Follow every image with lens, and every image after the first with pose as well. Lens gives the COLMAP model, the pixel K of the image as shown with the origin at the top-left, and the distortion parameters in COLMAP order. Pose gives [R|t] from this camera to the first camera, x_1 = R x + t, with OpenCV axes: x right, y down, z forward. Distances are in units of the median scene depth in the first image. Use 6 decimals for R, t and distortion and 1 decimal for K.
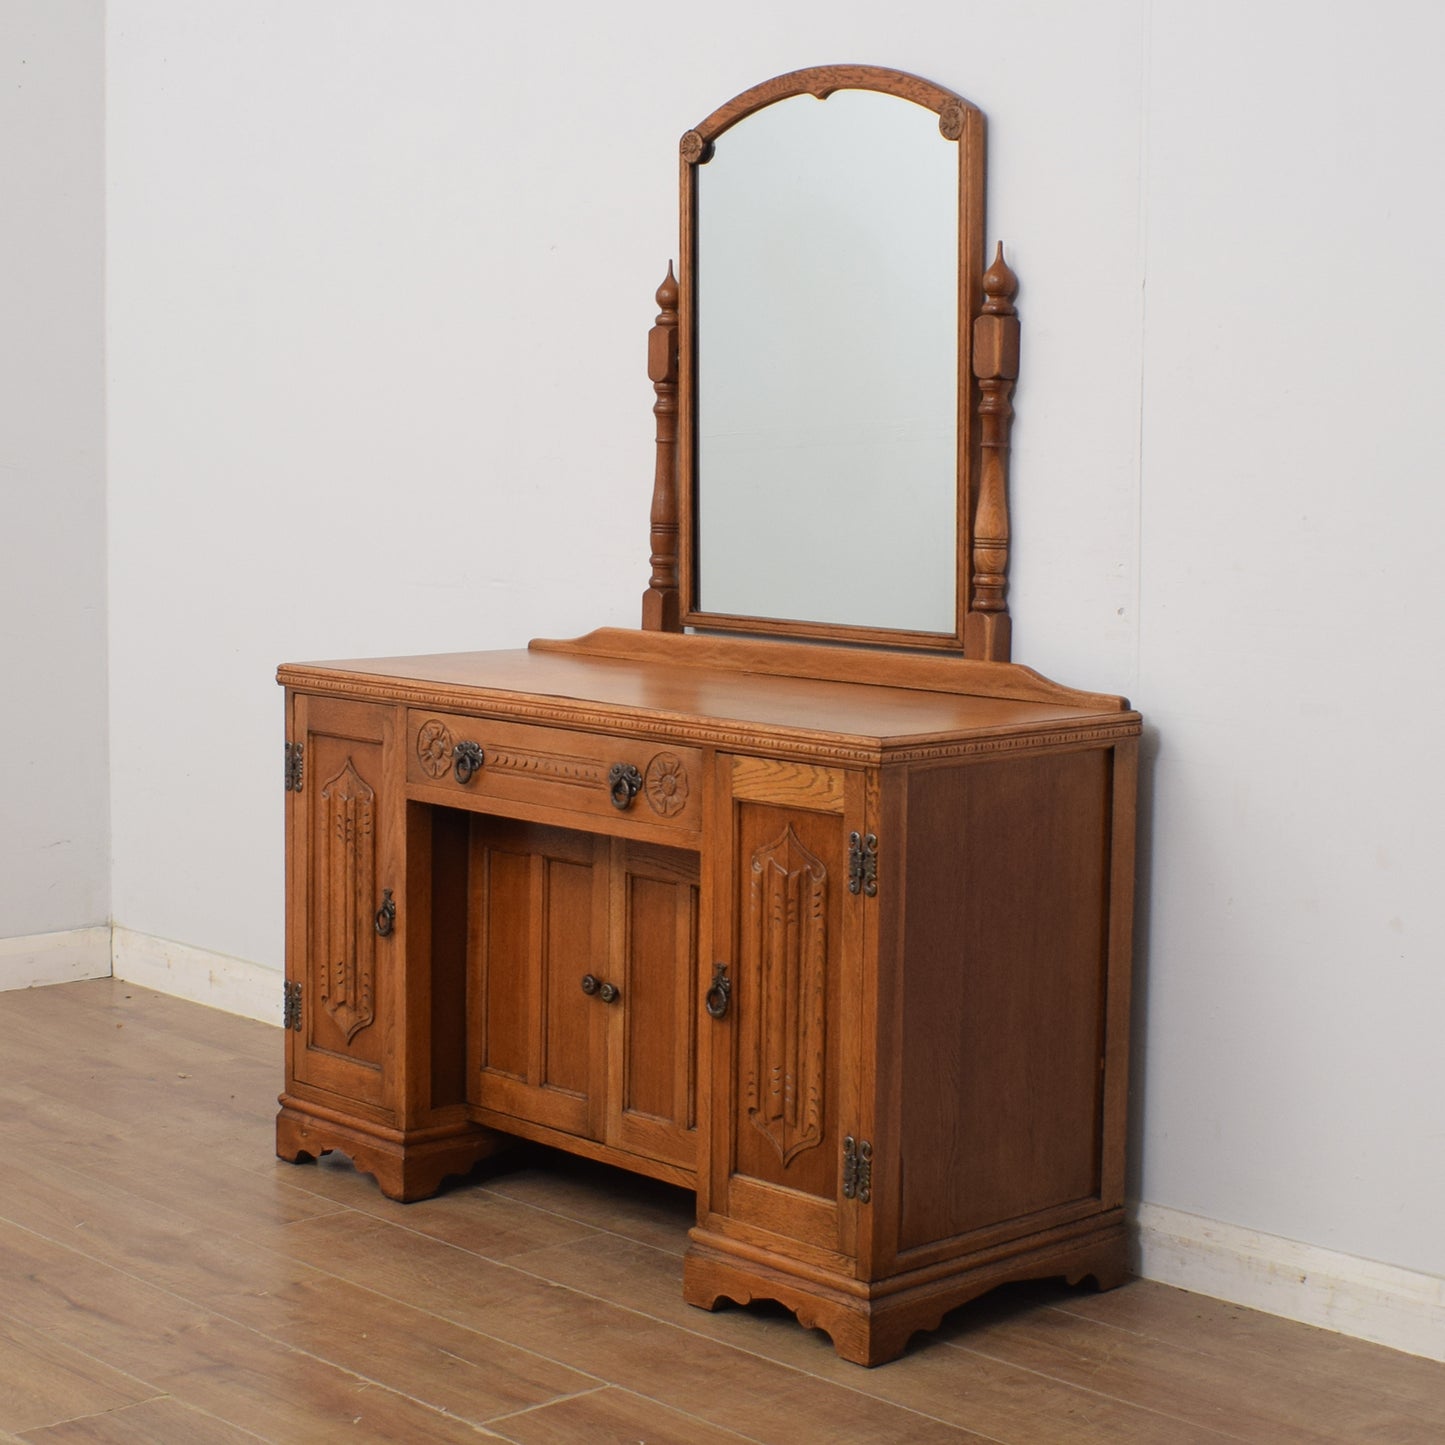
lens RADIAL K [[2686.6, 0, 712.5], [0, 2686.6, 680.8], [0, 0, 1]] dist [-0.090962, 0.000000]
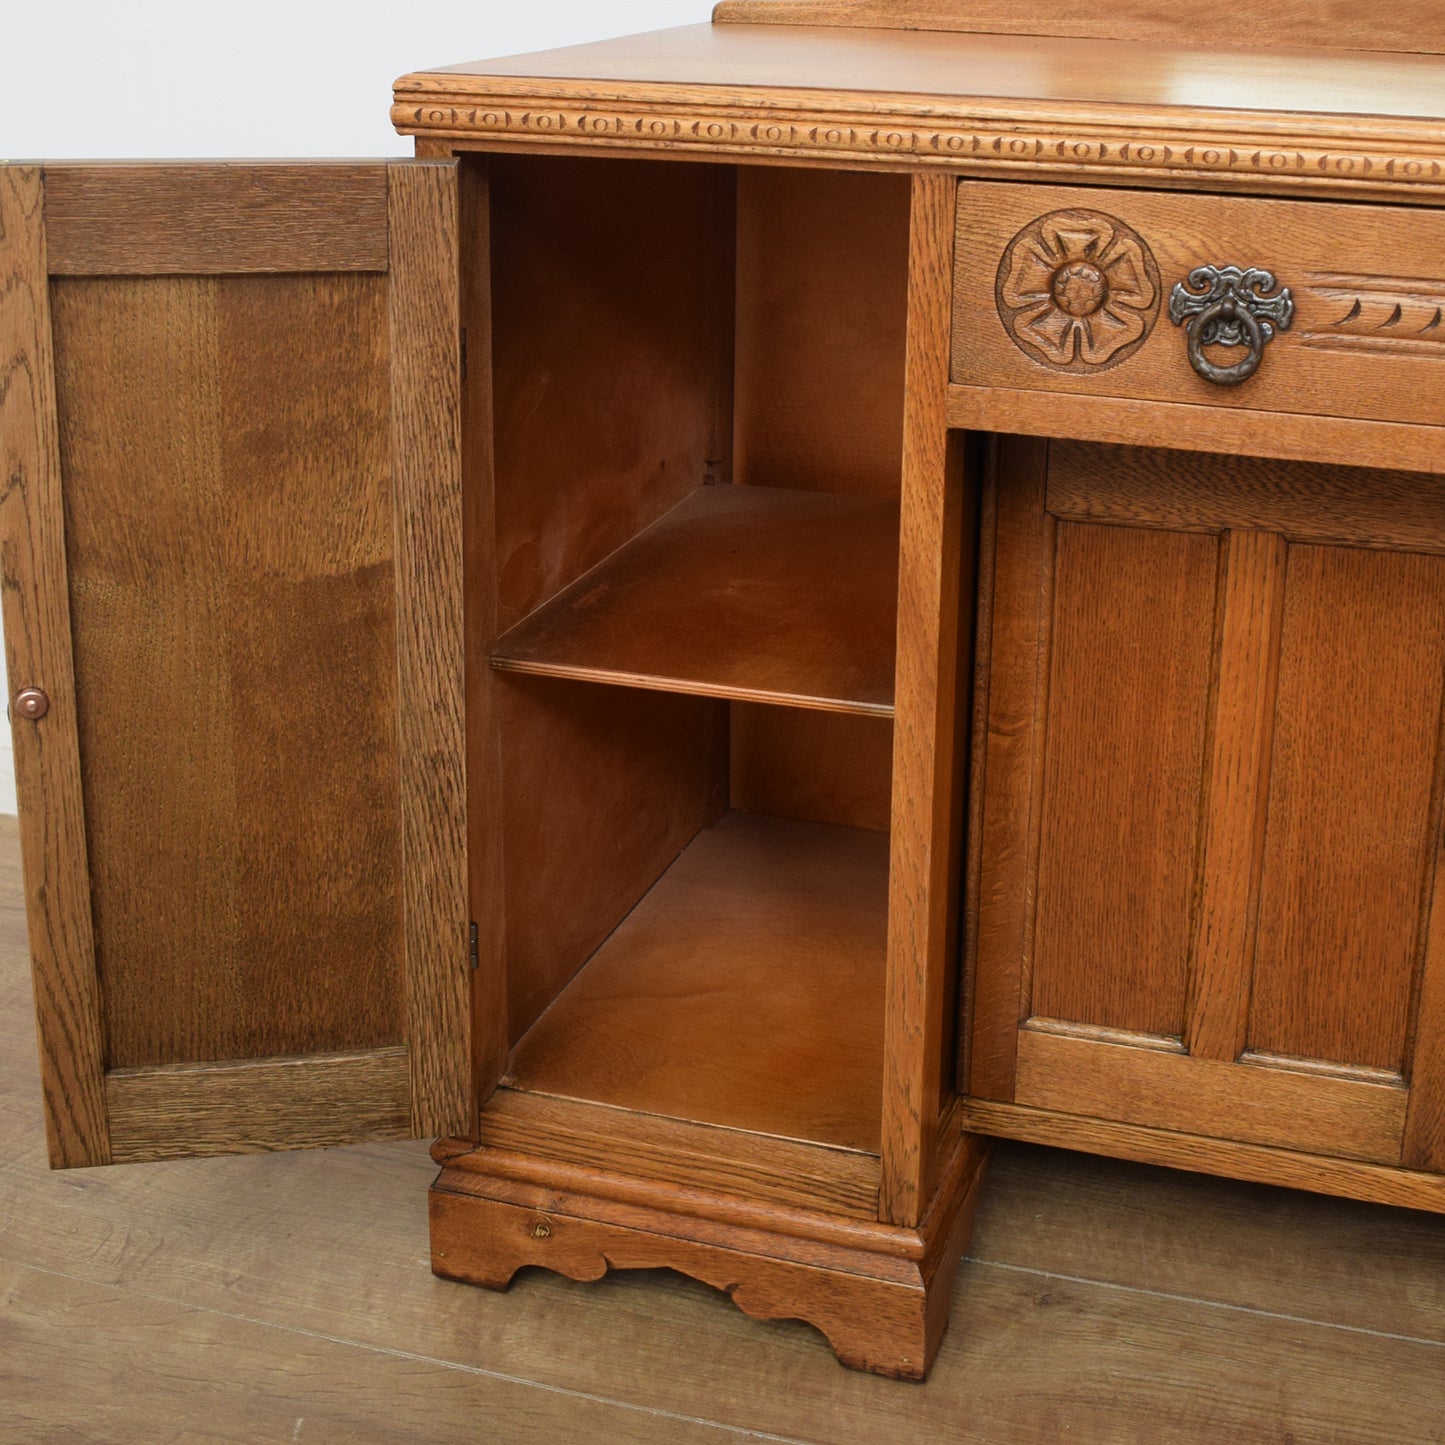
lens RADIAL K [[2190.0, 0, 784.3], [0, 2190.0, 521.5], [0, 0, 1]] dist [-0.098483, 0.000000]
pose [[0.876041, -0.135326, 0.462859, -0.286573], [0.039945, 0.976883, 0.210010, -0.007610], [-0.480579, -0.165488, 0.861195, 0.784621]]
